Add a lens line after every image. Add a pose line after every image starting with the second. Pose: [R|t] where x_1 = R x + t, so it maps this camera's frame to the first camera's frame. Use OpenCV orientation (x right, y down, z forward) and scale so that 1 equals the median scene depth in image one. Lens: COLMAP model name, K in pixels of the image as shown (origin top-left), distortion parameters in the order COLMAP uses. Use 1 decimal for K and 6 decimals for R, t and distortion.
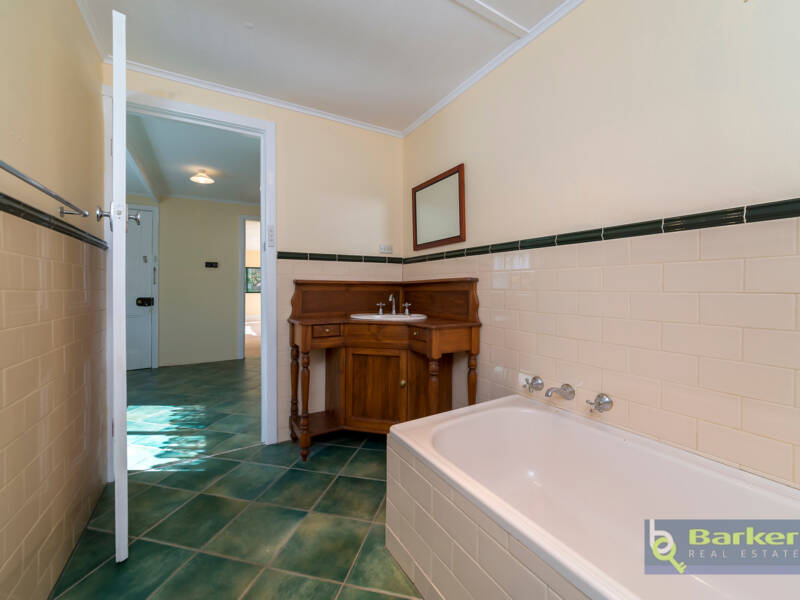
lens RADIAL K [[323.2, 0, 401.1], [0, 323.2, 296.5], [0, 0, 1]] dist [-0.000989, 0.000039]
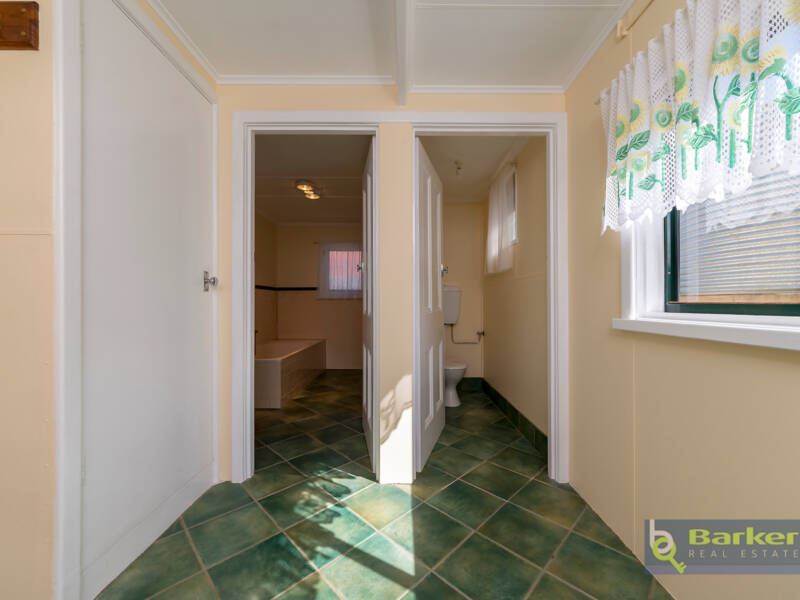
lens RADIAL K [[323.2, 0, 401.1], [0, 323.2, 296.5], [0, 0, 1]] dist [-0.000989, 0.000039]
pose [[-0.859230, 0.003410, 0.511578, -1.297697], [0.000031, 0.999978, -0.006614, -0.035038], [-0.511589, -0.005667, -0.859212, 1.642676]]
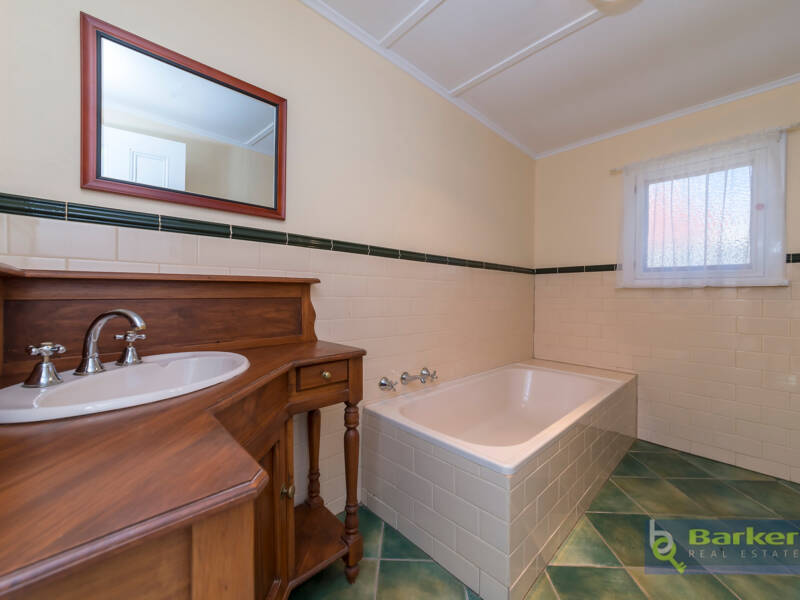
lens RADIAL K [[323.2, 0, 401.1], [0, 323.2, 296.5], [0, 0, 1]] dist [-0.000989, 0.000039]
pose [[-0.220591, -0.017984, 0.975201, -0.485102], [0.005368, 0.999792, 0.019652, -0.030522], [-0.975352, 0.009570, -0.220448, 0.903651]]
